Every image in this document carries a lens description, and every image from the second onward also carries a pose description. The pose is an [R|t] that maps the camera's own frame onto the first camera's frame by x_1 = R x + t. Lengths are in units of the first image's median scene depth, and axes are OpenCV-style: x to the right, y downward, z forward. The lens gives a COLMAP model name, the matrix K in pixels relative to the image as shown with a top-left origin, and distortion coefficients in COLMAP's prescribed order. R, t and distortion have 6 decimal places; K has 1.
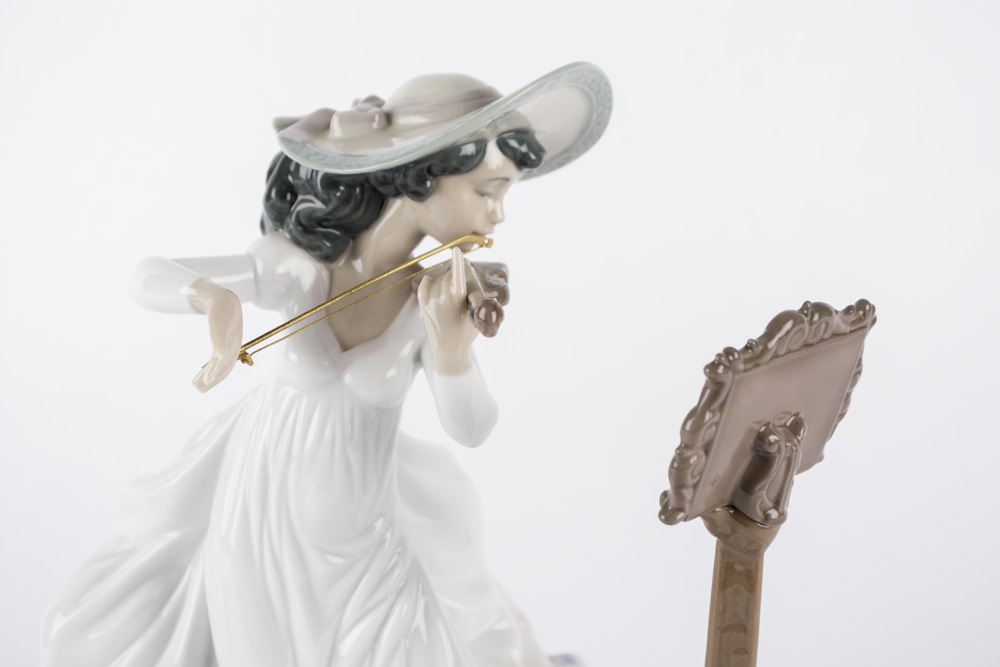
lens RADIAL K [[2352.8, 0, 500.8], [0, 2352.8, 333.5], [0, 0, 1]] dist [0.097596, 0.000000]
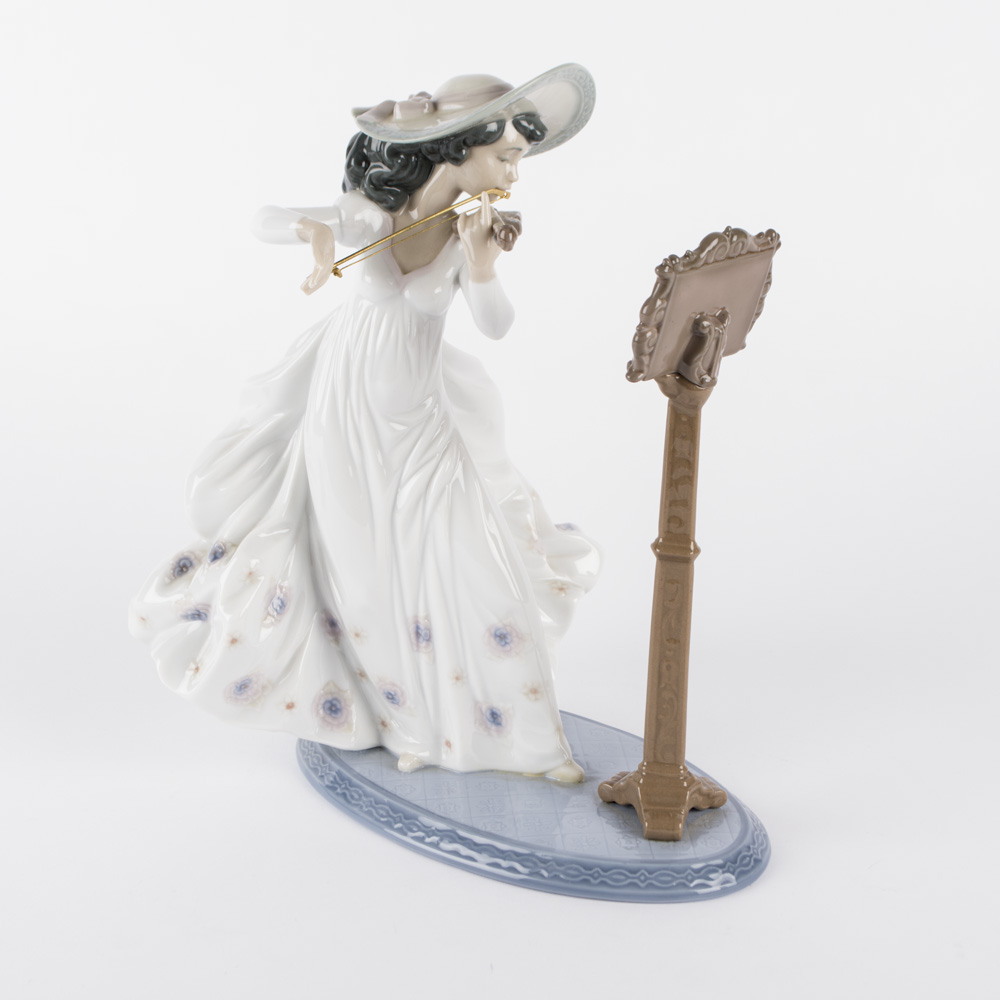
lens RADIAL K [[2482.9, 0, 498.6], [0, 2482.9, 500.1], [0, 0, 1]] dist [0.103192, 0.000000]
pose [[0.999927, -0.005260, -0.010858, 0.004939], [0.005505, 0.999728, 0.022649, 0.109896], [0.010736, -0.022707, 0.999685, -0.485932]]
